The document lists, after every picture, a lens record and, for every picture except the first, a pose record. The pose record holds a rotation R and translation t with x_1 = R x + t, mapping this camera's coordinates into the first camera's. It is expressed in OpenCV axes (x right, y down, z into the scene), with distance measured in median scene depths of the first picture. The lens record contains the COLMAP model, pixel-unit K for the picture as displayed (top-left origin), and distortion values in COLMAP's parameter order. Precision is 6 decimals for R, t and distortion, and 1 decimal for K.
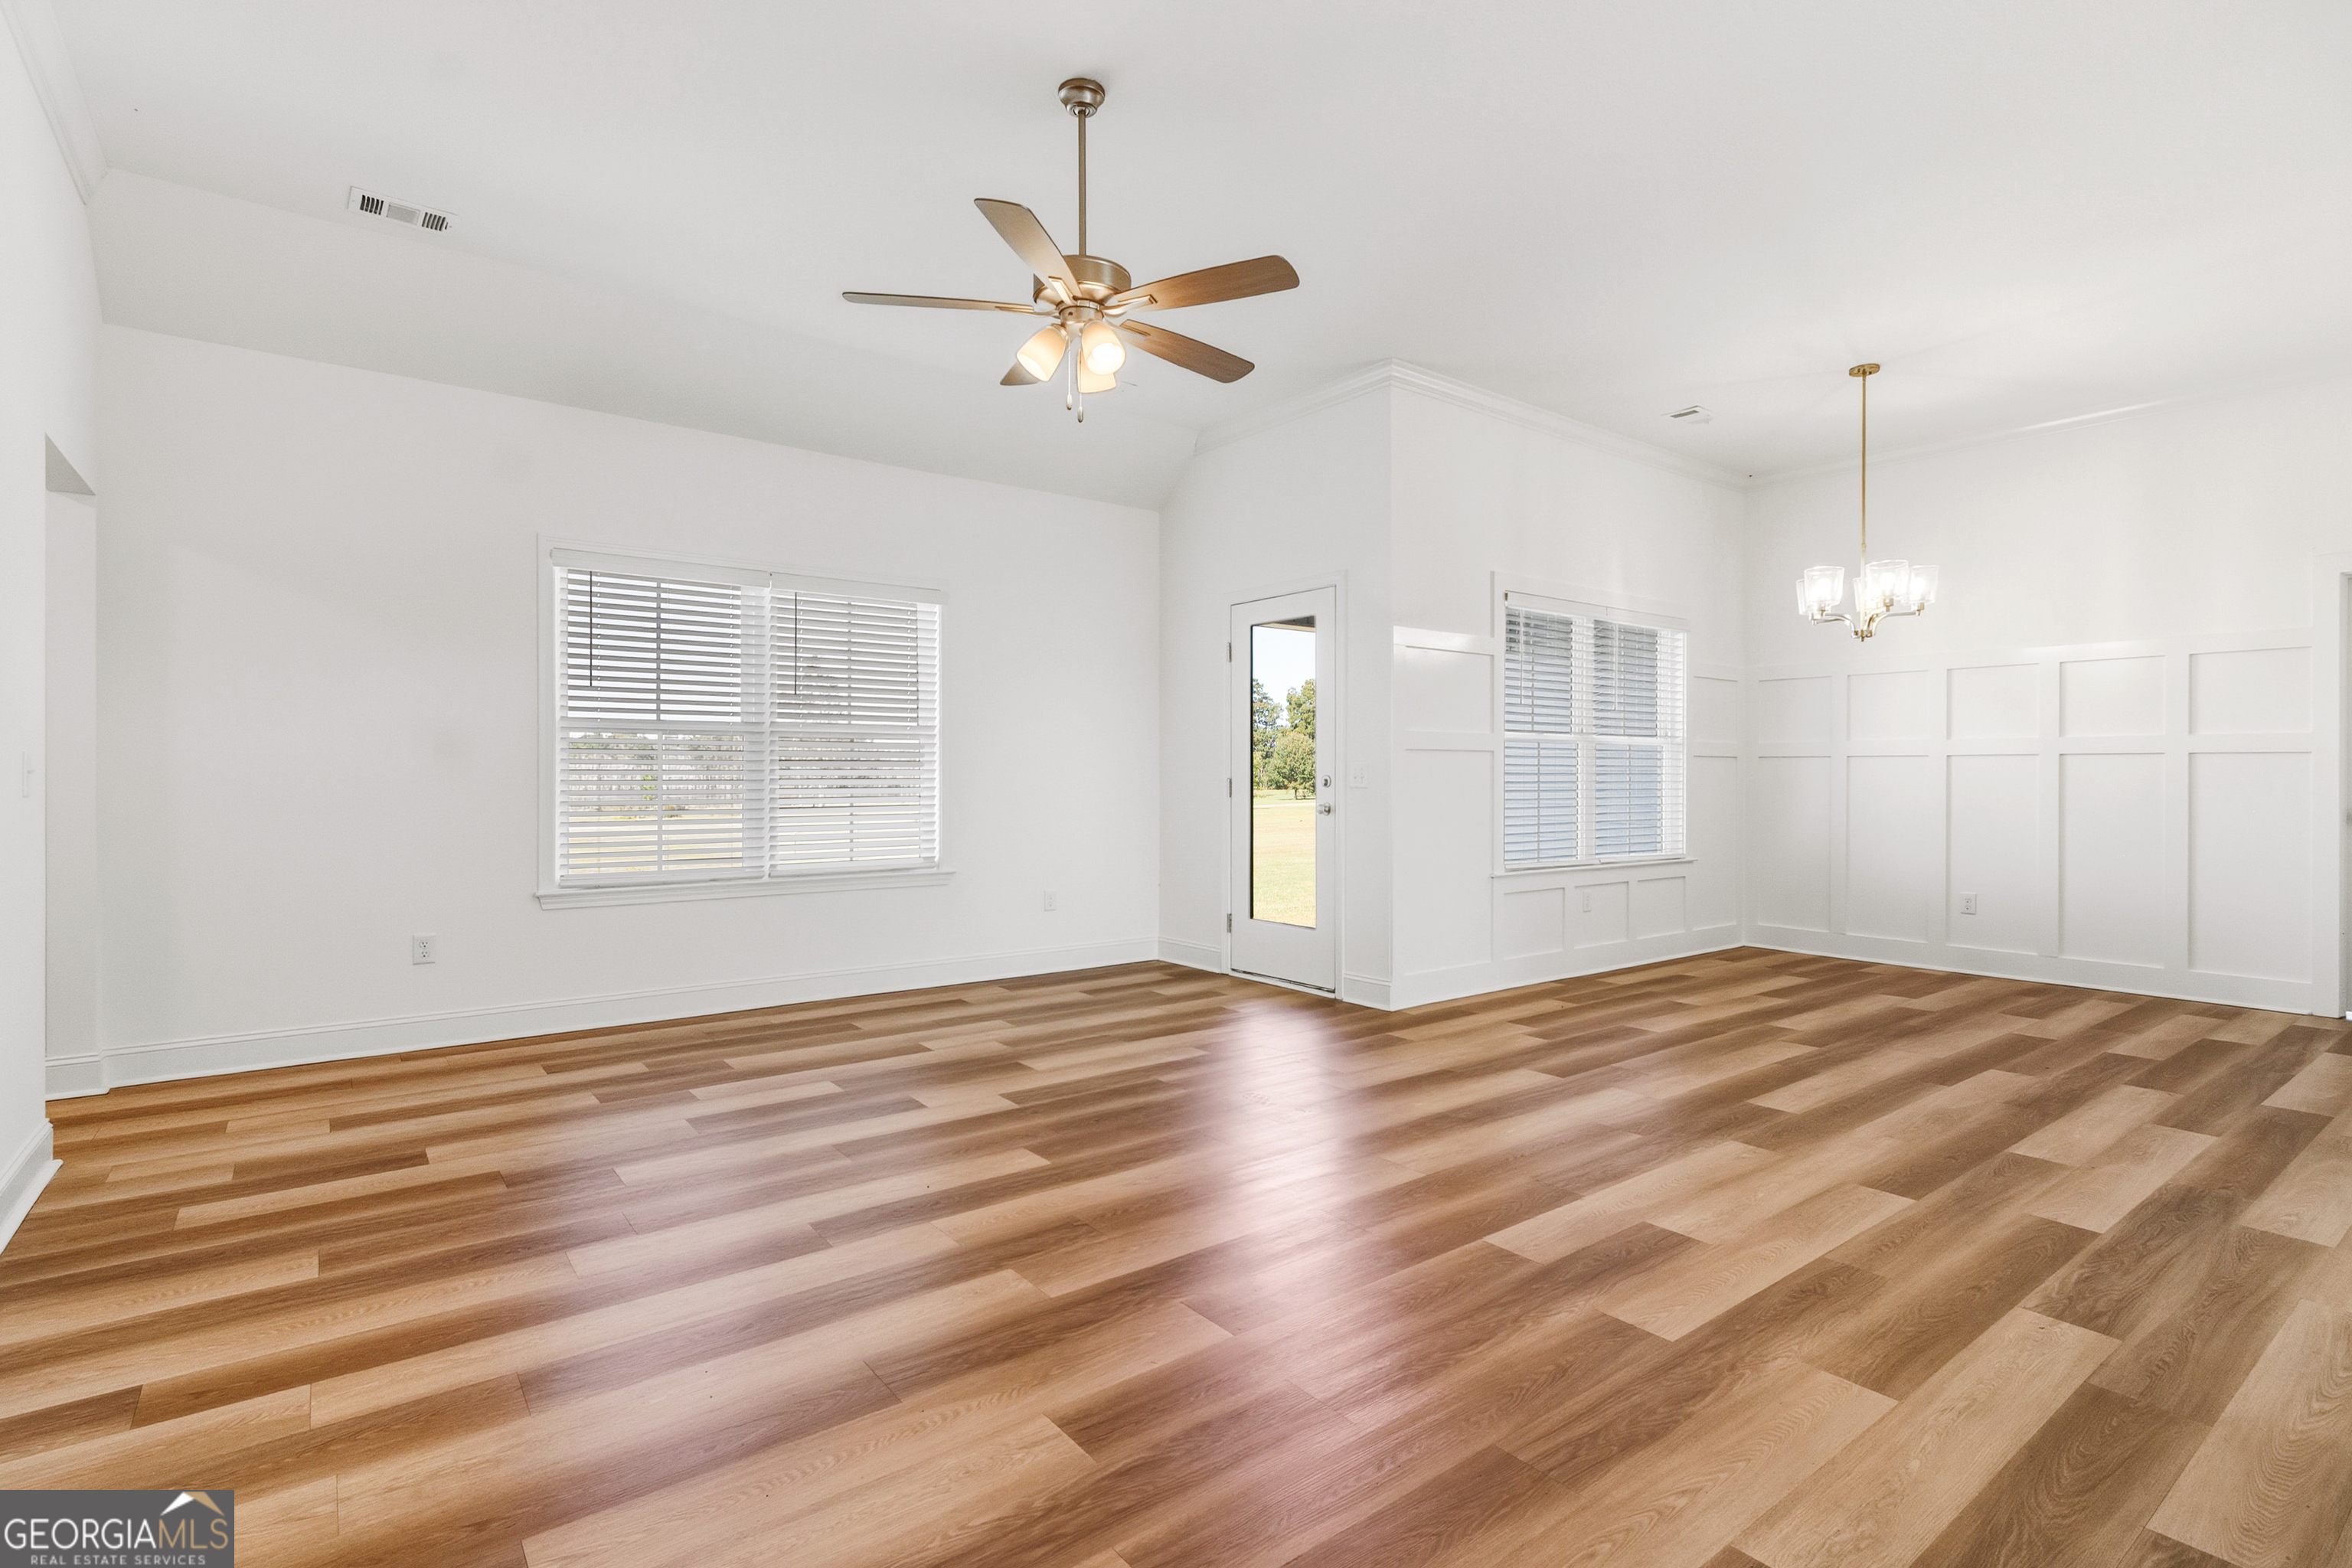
lens RADIAL K [[1110.0, 0, 1159.2], [0, 1110.0, 780.1], [0, 0, 1]] dist [0.004340, 0.001004]
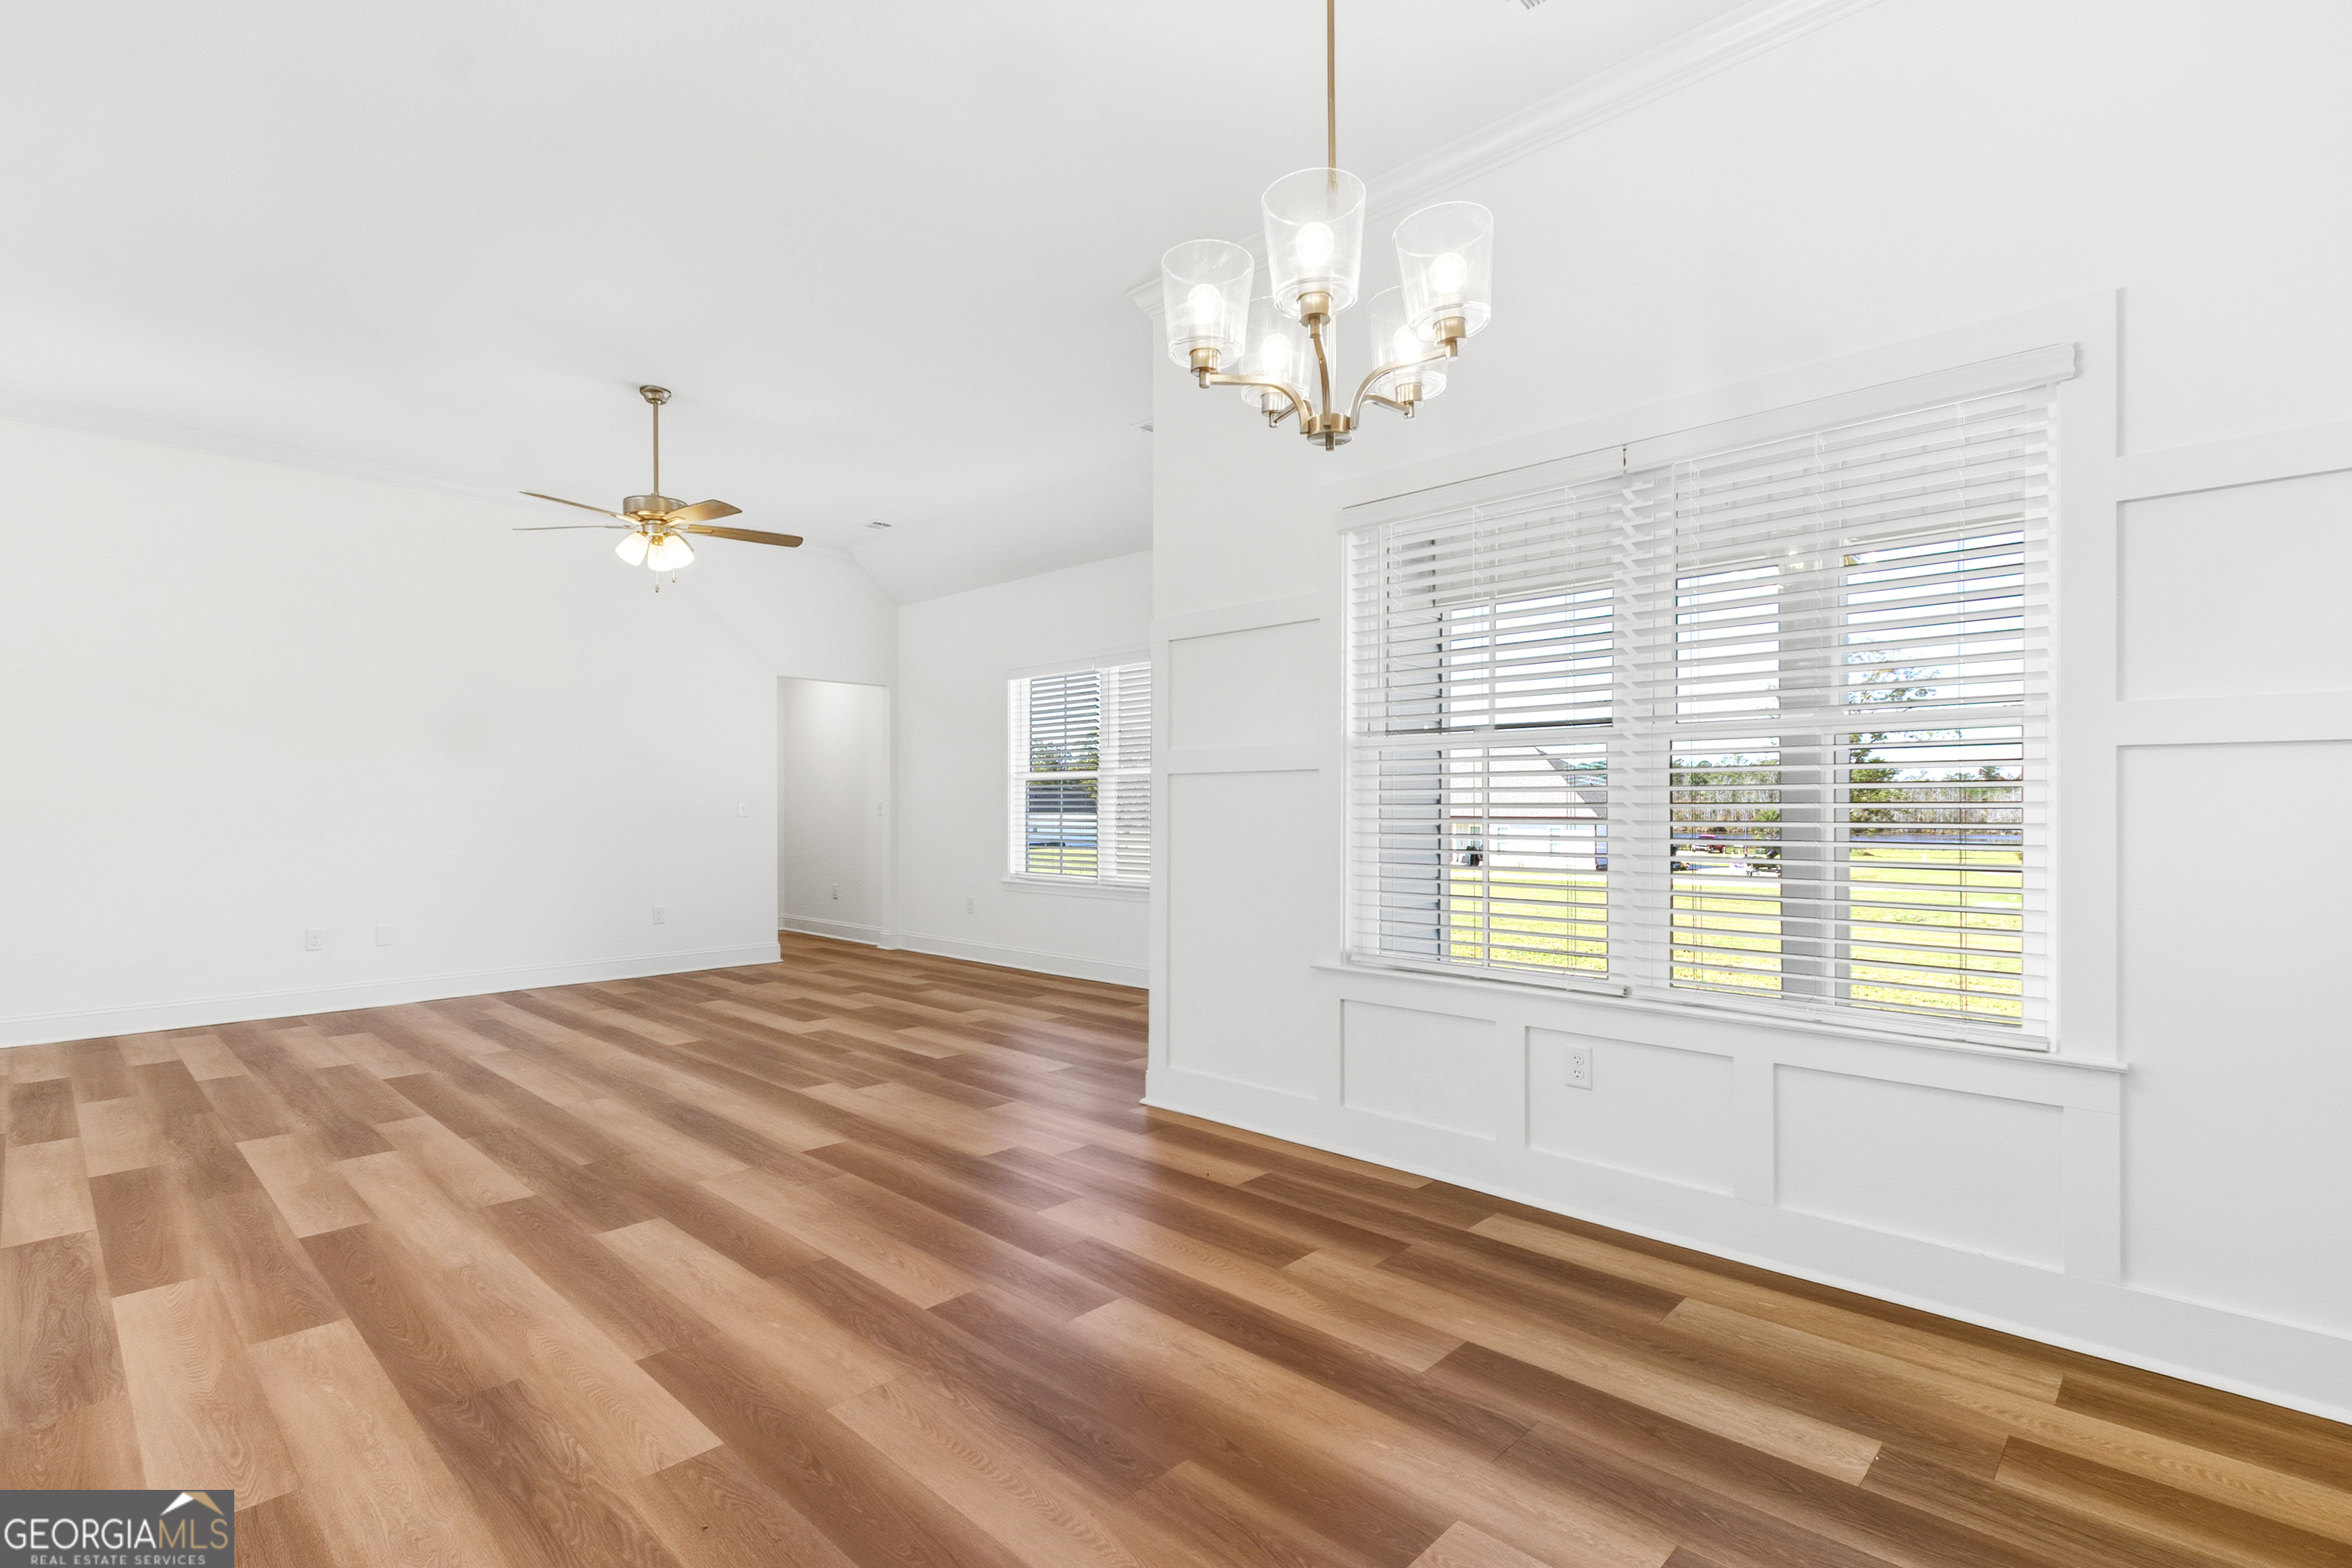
lens RADIAL K [[1110.0, 0, 1165.0], [0, 1110.0, 789.1], [0, 0, 1]] dist [0.004340, 0.001004]
pose [[0.161670, -0.015217, -0.986728, 1.753318], [-0.004655, 0.999858, -0.016182, -0.002432], [0.986834, 0.007210, 0.161576, 1.572726]]
